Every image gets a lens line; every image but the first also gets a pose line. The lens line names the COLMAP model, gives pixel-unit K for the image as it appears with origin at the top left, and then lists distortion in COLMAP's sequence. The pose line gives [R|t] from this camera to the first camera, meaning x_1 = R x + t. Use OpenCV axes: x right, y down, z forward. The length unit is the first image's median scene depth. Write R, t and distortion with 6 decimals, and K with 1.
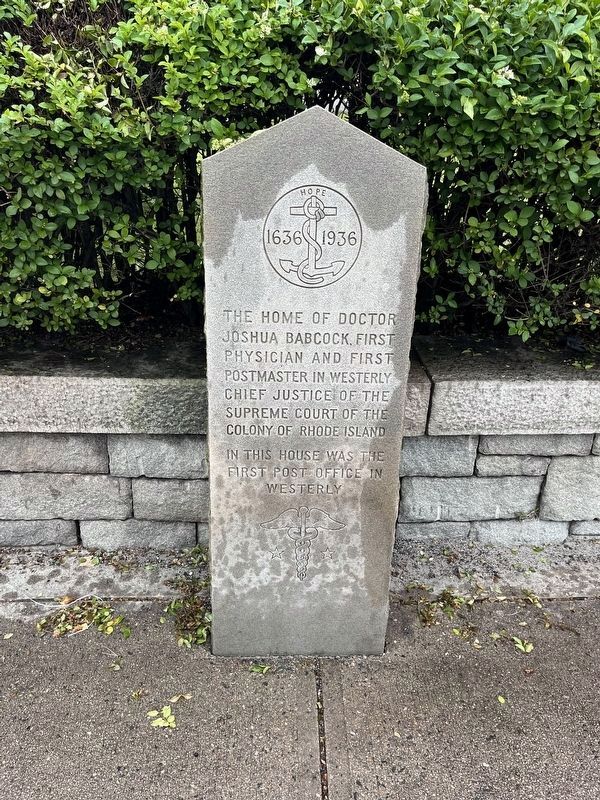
lens RADIAL K [[606.2, 0, 295.6], [0, 606.2, 403.8], [0, 0, 1]] dist [0.048217, -0.057615]
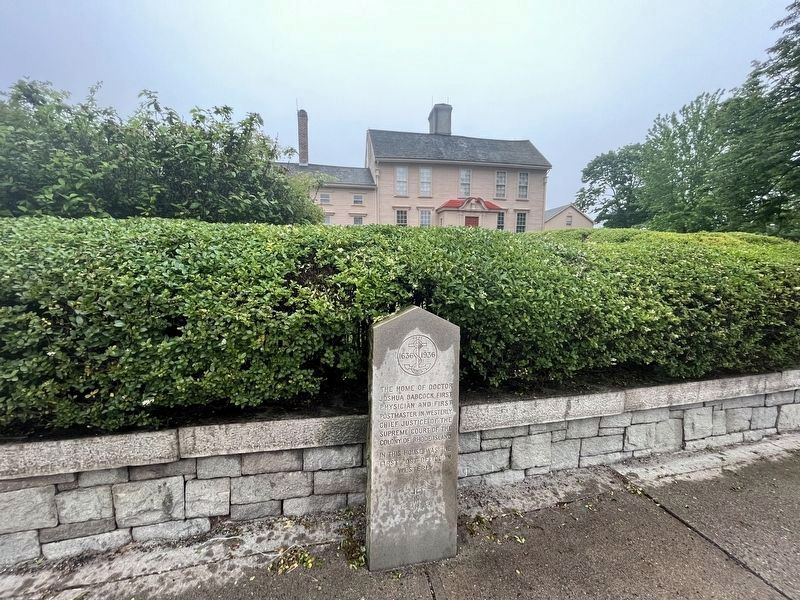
lens RADIAL K [[323.0, 0, 400.6], [0, 323.0, 300.3], [0, 0, 1]] dist [-0.002235, -0.000644]
pose [[0.984393, -0.025886, 0.174070, -0.207498], [0.078892, 0.949075, -0.305012, -0.074135], [-0.157310, 0.313985, 0.936305, -0.216409]]
